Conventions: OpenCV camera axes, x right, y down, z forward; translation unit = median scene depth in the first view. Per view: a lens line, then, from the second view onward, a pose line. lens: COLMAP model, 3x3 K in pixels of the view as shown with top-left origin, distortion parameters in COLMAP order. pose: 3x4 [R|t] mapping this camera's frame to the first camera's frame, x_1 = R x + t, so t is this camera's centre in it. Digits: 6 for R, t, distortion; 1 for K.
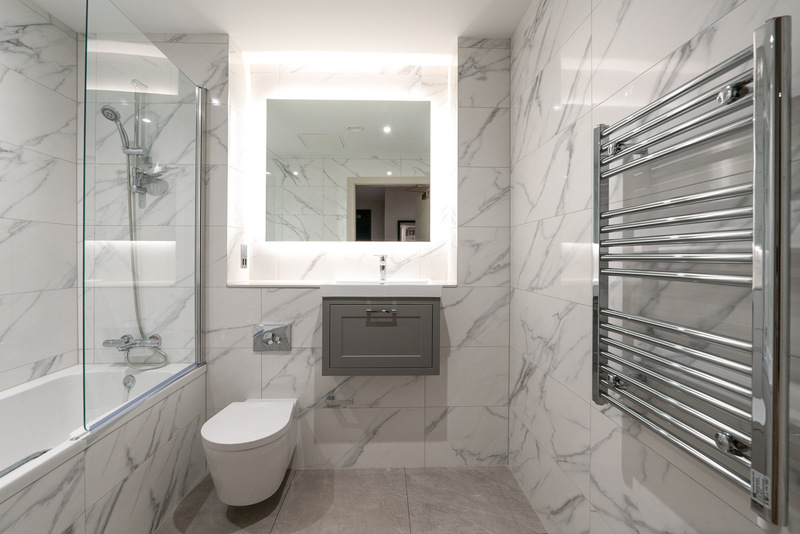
lens RADIAL K [[342.1, 0, 399.7], [0, 342.1, 234.2], [0, 0, 1]] dist [-0.001279, -0.000041]
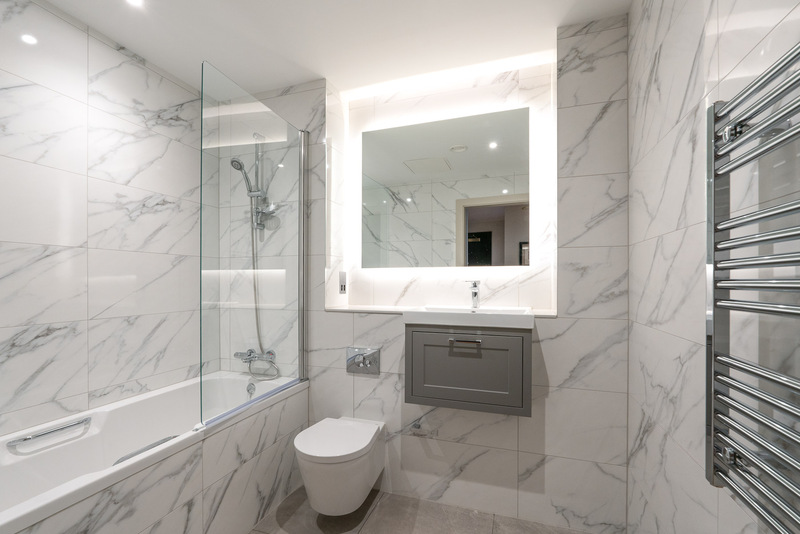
lens RADIAL K [[352.7, 0, 397.5], [0, 352.7, 259.3], [0, 0, 1]] dist [-0.001554, 0.000039]
pose [[0.937390, -0.025059, -0.347378, 0.110945], [0.025560, 0.999668, -0.003142, -0.000181], [0.347342, -0.005934, 0.937720, 0.030956]]
